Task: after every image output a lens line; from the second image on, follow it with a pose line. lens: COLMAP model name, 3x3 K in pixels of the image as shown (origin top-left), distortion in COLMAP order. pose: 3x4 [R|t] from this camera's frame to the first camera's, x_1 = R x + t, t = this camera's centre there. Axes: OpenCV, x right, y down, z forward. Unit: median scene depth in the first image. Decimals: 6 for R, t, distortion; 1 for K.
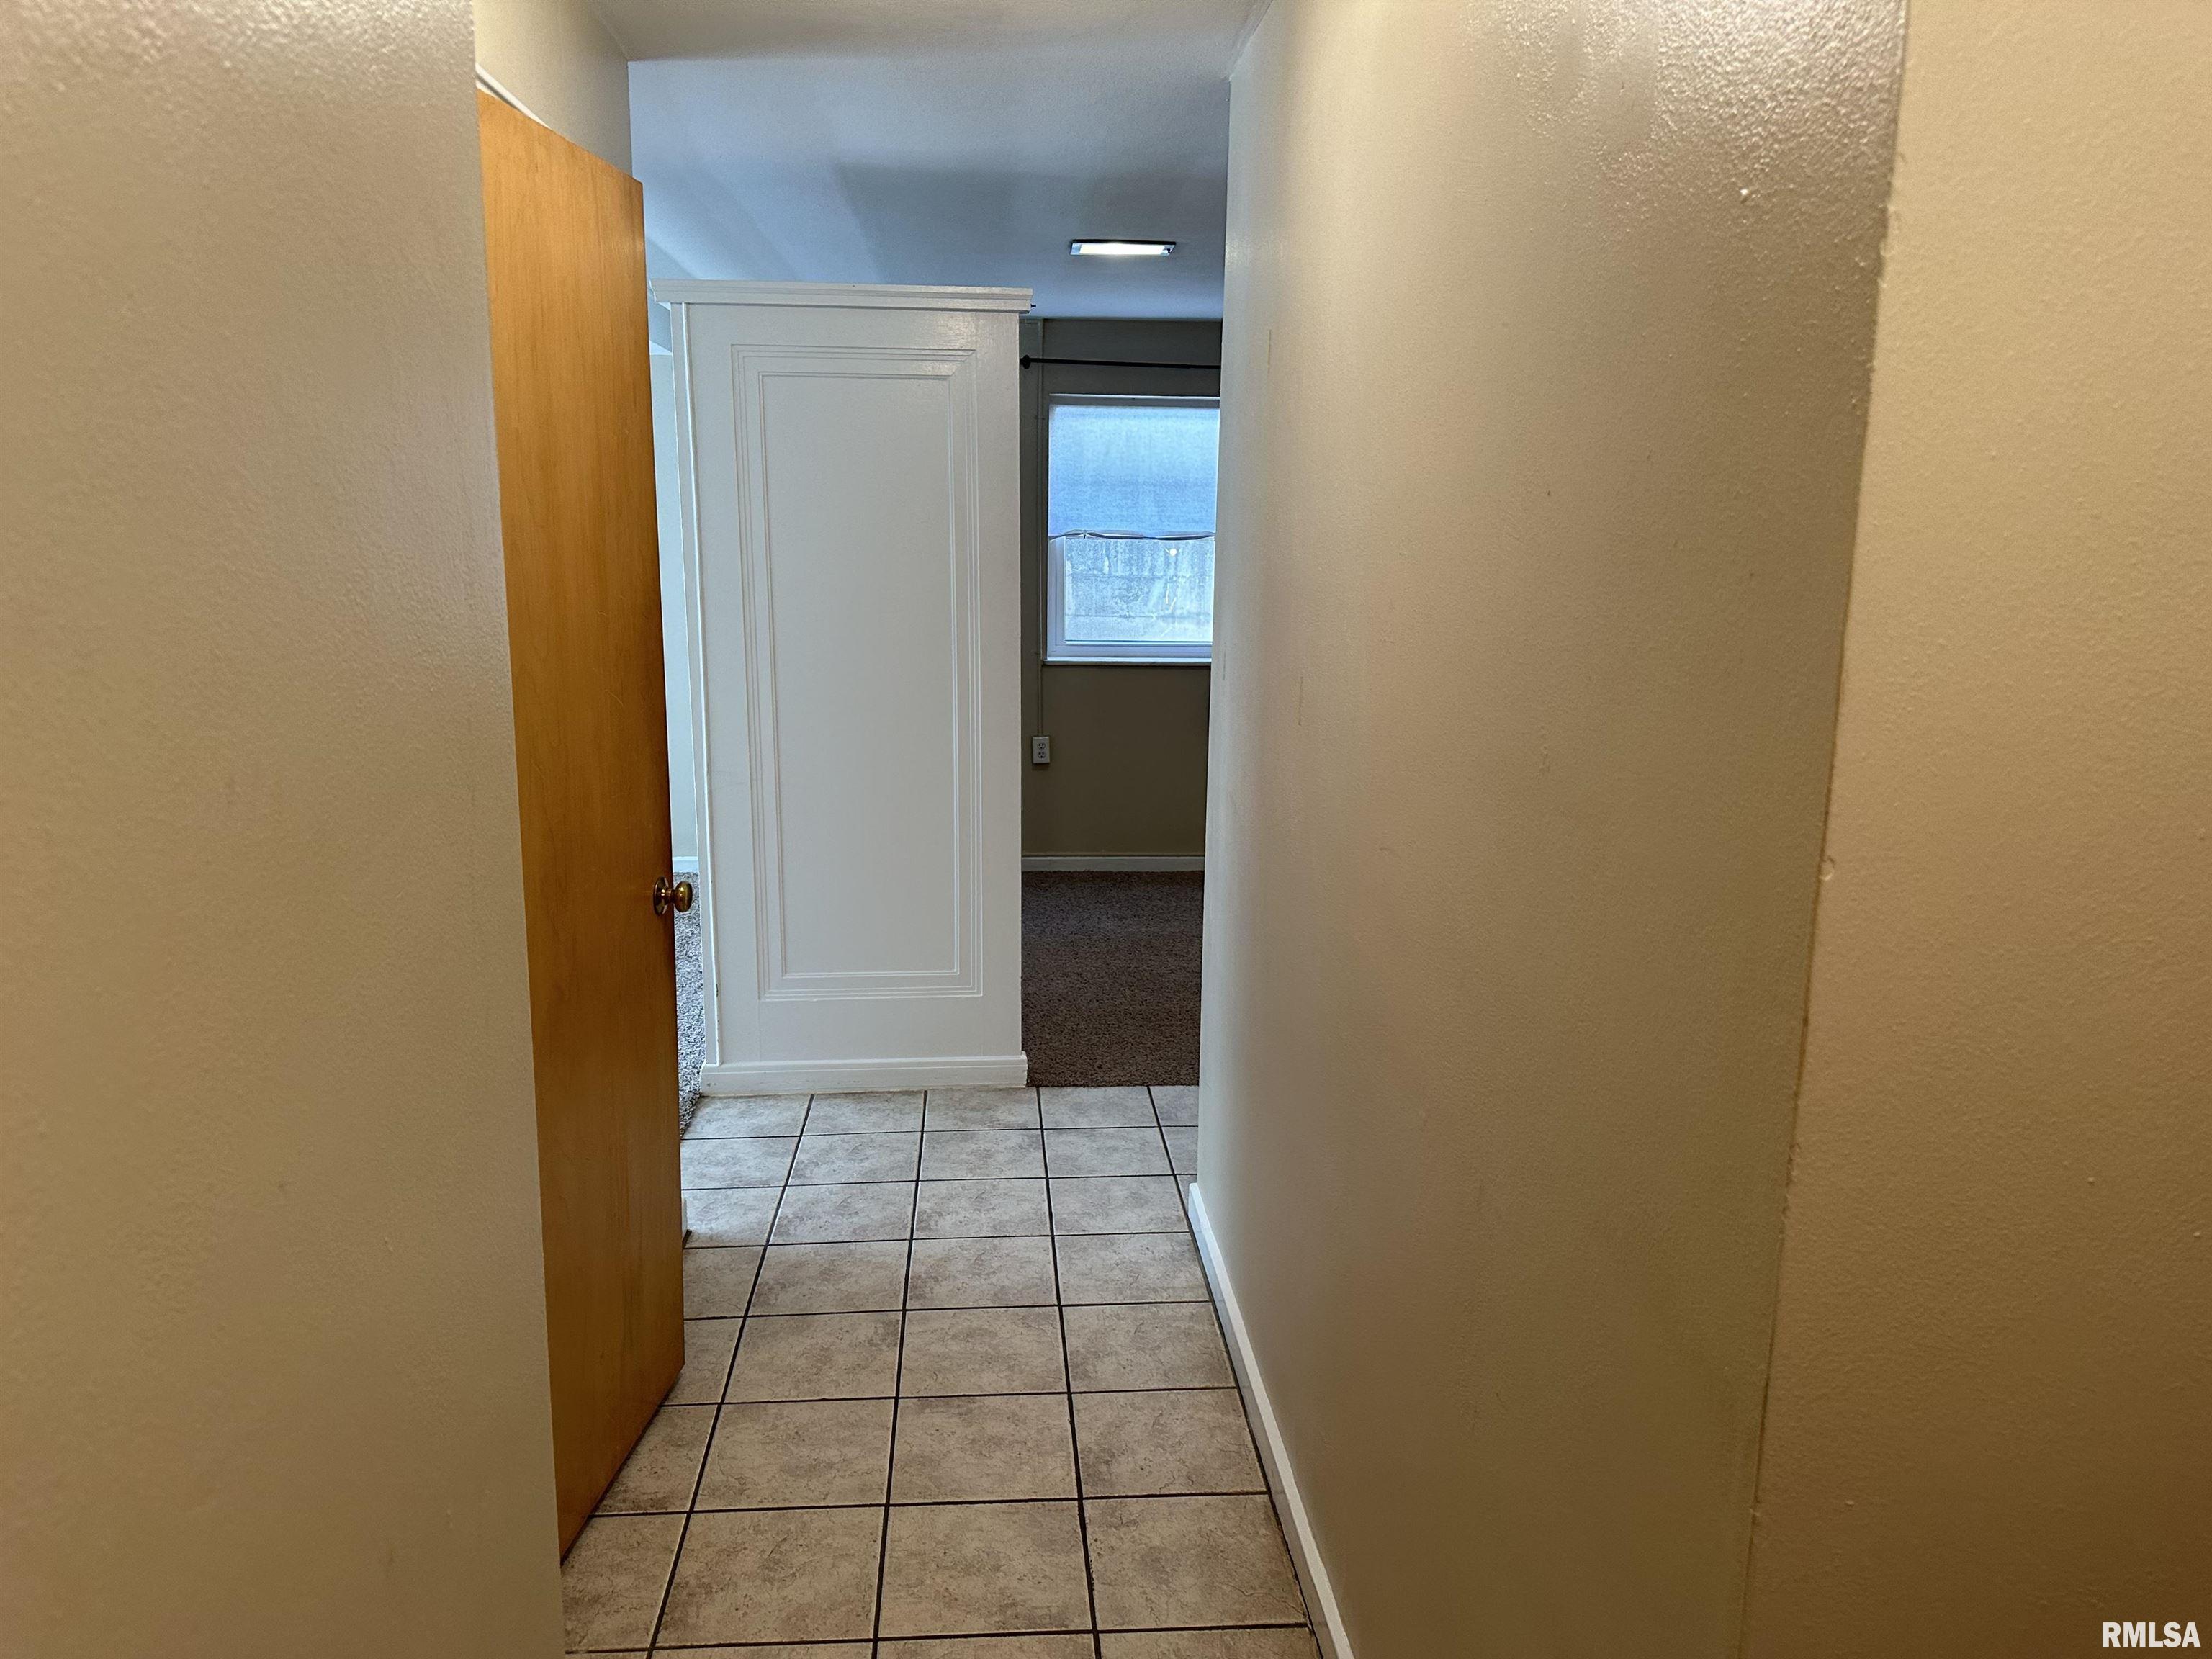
lens RADIAL K [[1540.4, 0, 1093.7], [0, 1540.4, 831.1], [0, 0, 1]] dist [0.012332, 0.000911]
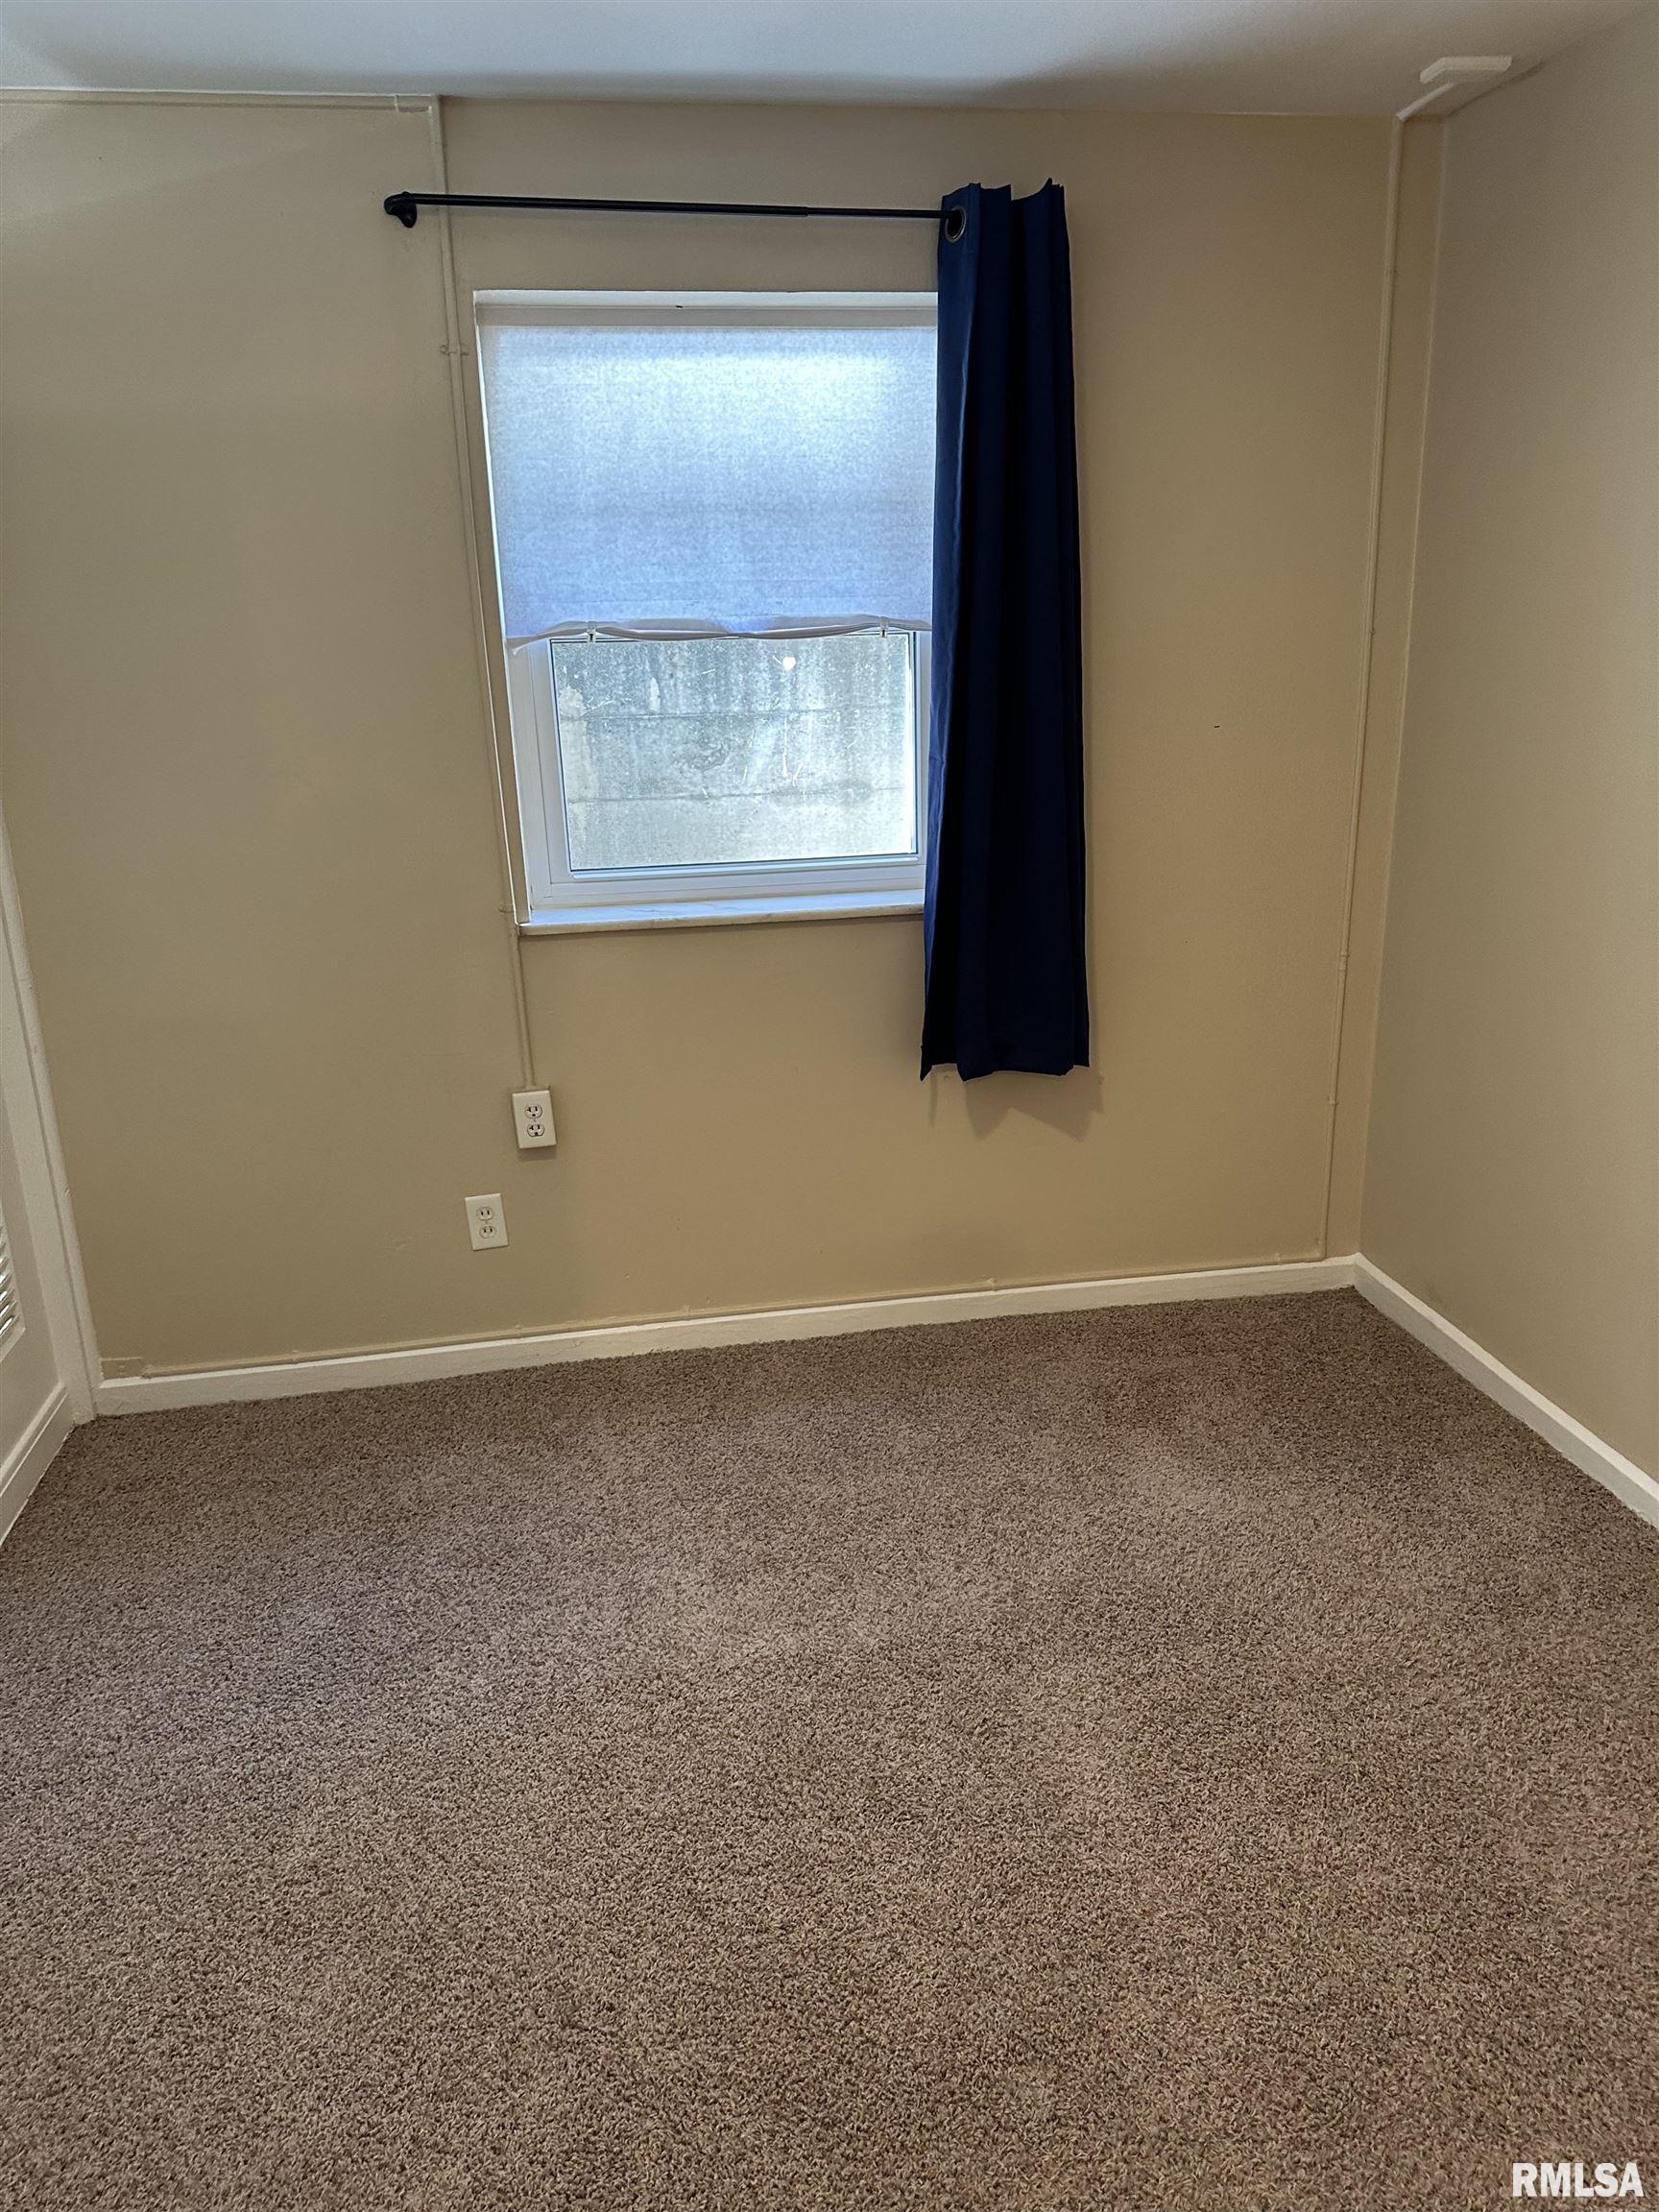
lens RADIAL K [[1540.4, 0, 848.9], [0, 1540.4, 1112.2], [0, 0, 1]] dist [0.012332, 0.000911]
pose [[0.993559, -0.071194, 0.088160, 0.017707], [0.060701, 0.991338, 0.116465, -0.096512], [-0.095688, -0.110363, 0.989274, 0.504350]]
